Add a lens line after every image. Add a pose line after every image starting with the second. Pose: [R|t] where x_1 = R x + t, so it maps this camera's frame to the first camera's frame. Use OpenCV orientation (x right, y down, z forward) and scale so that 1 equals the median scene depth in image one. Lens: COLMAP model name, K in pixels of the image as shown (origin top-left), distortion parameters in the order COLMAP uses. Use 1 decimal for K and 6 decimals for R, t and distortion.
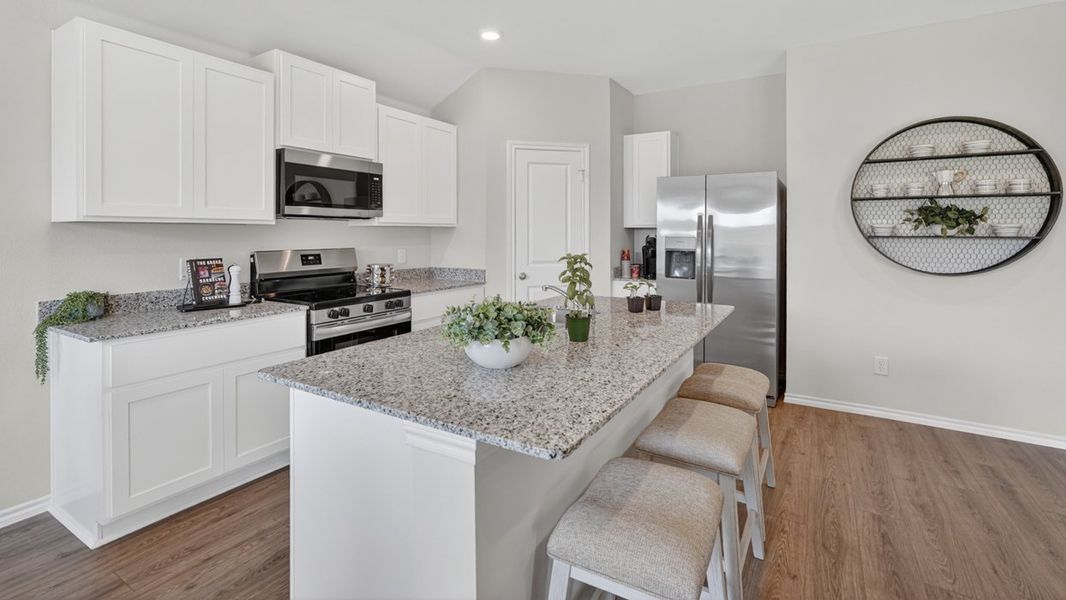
lens RADIAL K [[482.5, 0, 533.0], [0, 482.5, 230.8], [0, 0, 1]] dist [-0.000042, 0.000428]
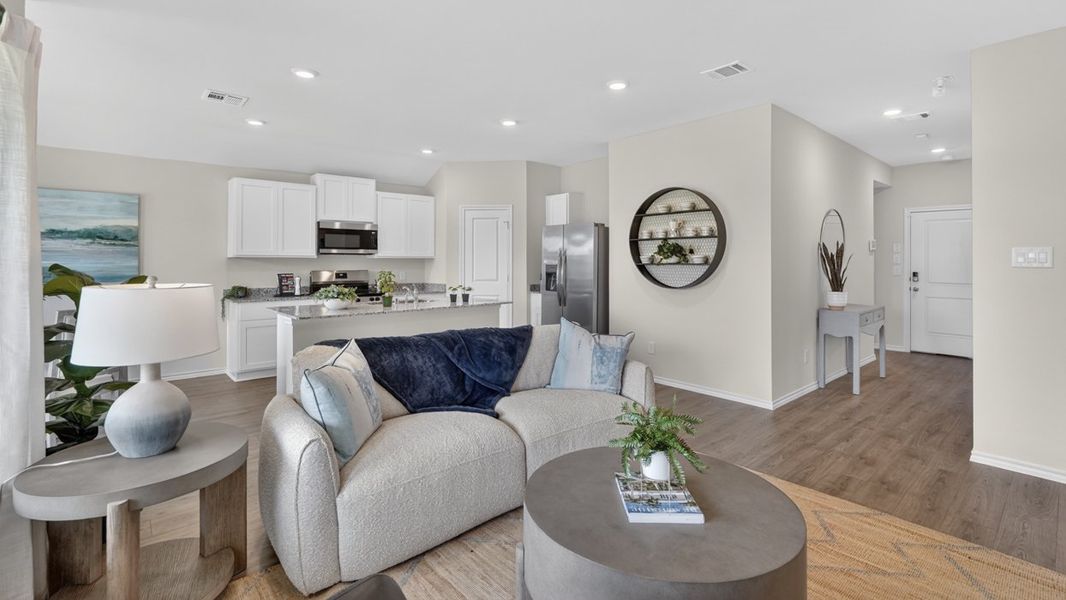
lens RADIAL K [[483.0, 0, 531.8], [0, 483.0, 256.4], [0, 0, 1]] dist [-0.002220, 0.000289]
pose [[0.953254, -0.006101, -0.302110, 0.874100], [0.003173, 0.999943, -0.010180, 0.003453], [0.302155, 0.008745, 0.953219, -0.627631]]
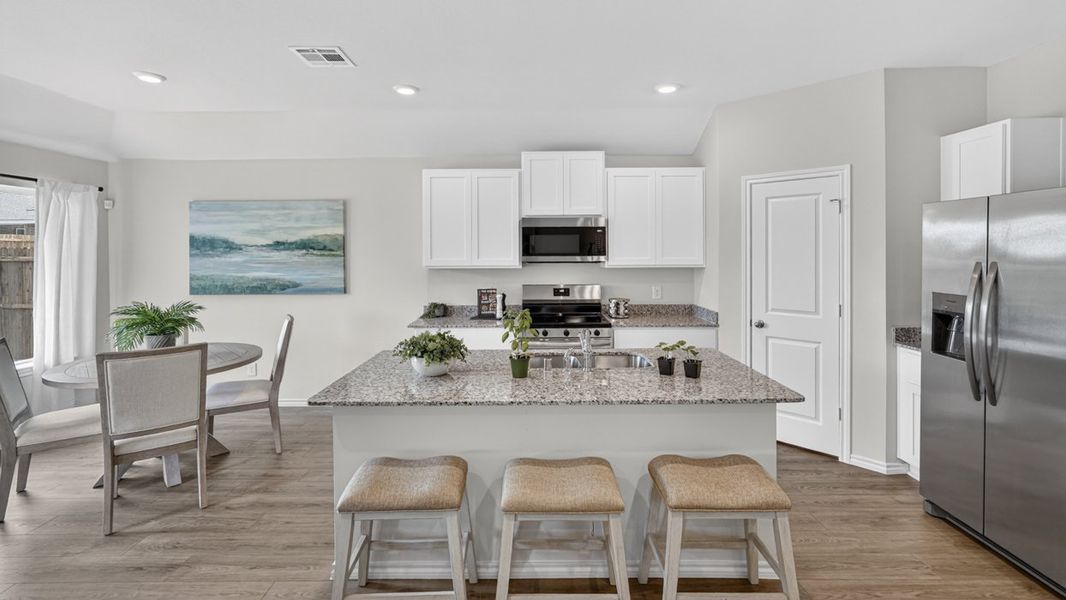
lens RADIAL K [[483.0, 0, 531.8], [0, 483.0, 256.4], [0, 0, 1]] dist [-0.002220, 0.000289]
pose [[0.511768, 0.006265, -0.859101, 0.703483], [0.008266, 0.999891, 0.012216, -0.062334], [0.859084, -0.013353, 0.511660, 0.224967]]
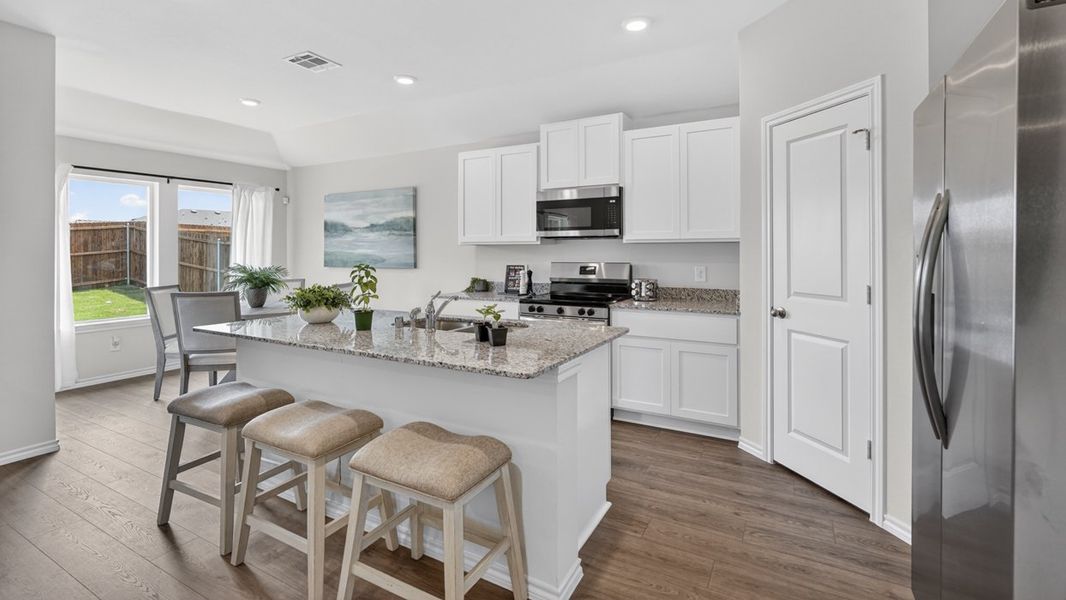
lens RADIAL K [[477.8, 0, 529.4], [0, 477.8, 249.4], [0, 0, 1]] dist [-0.003573, -0.000246]
pose [[0.029500, -0.004598, -0.999554, 0.827489], [0.007012, 0.999966, -0.004393, 0.008049], [0.999540, -0.006879, 0.029531, 0.826992]]
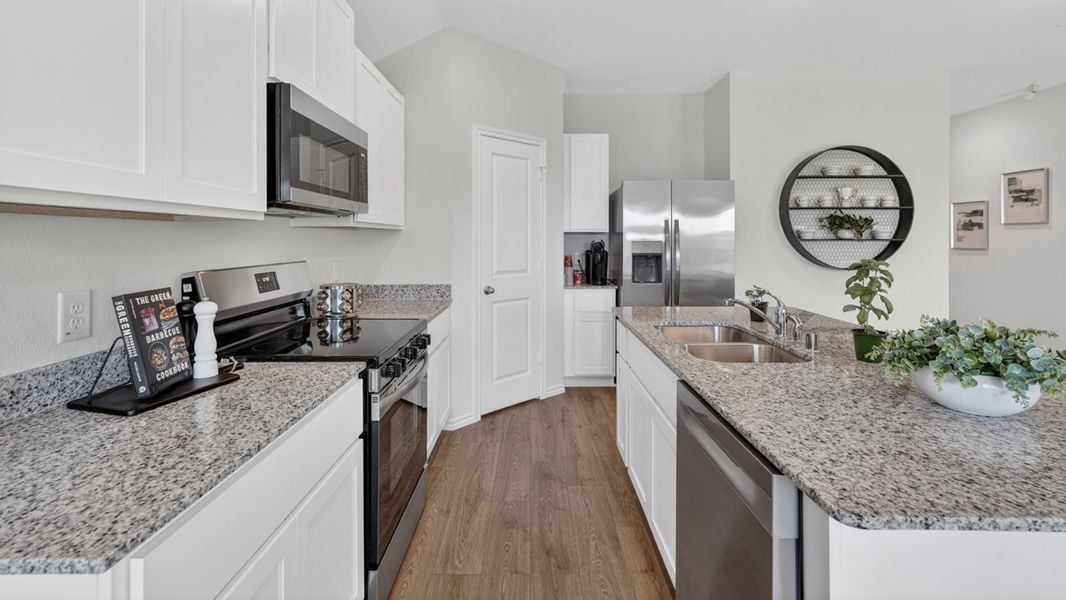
lens RADIAL K [[474.6, 0, 531.1], [0, 474.6, 238.7], [0, 0, 1]] dist [-0.000931, 0.000017]
pose [[0.858380, -0.002450, 0.513009, -0.492154], [0.002203, 0.999997, 0.001091, 0.006978], [-0.513010, 0.000193, 0.858382, 0.345985]]
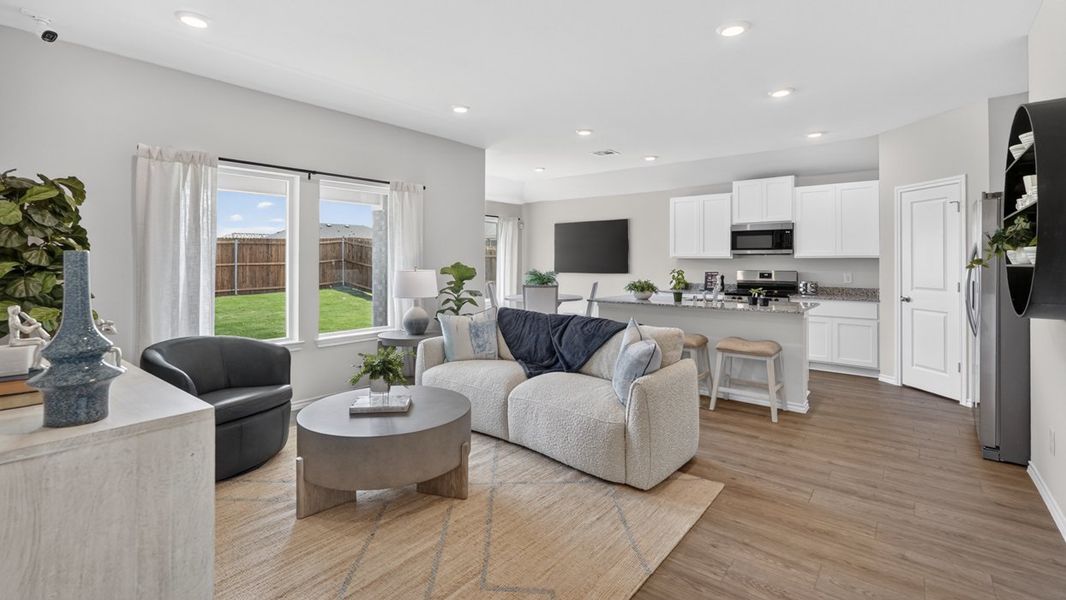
lens RADIAL K [[483.0, 0, 531.8], [0, 483.0, 256.4], [0, 0, 1]] dist [-0.002220, 0.000289]
pose [[-0.134605, -0.012137, -0.990825, 1.667674], [0.000928, 0.999923, -0.012374, 0.003939], [0.990899, -0.002585, -0.134584, 0.325988]]
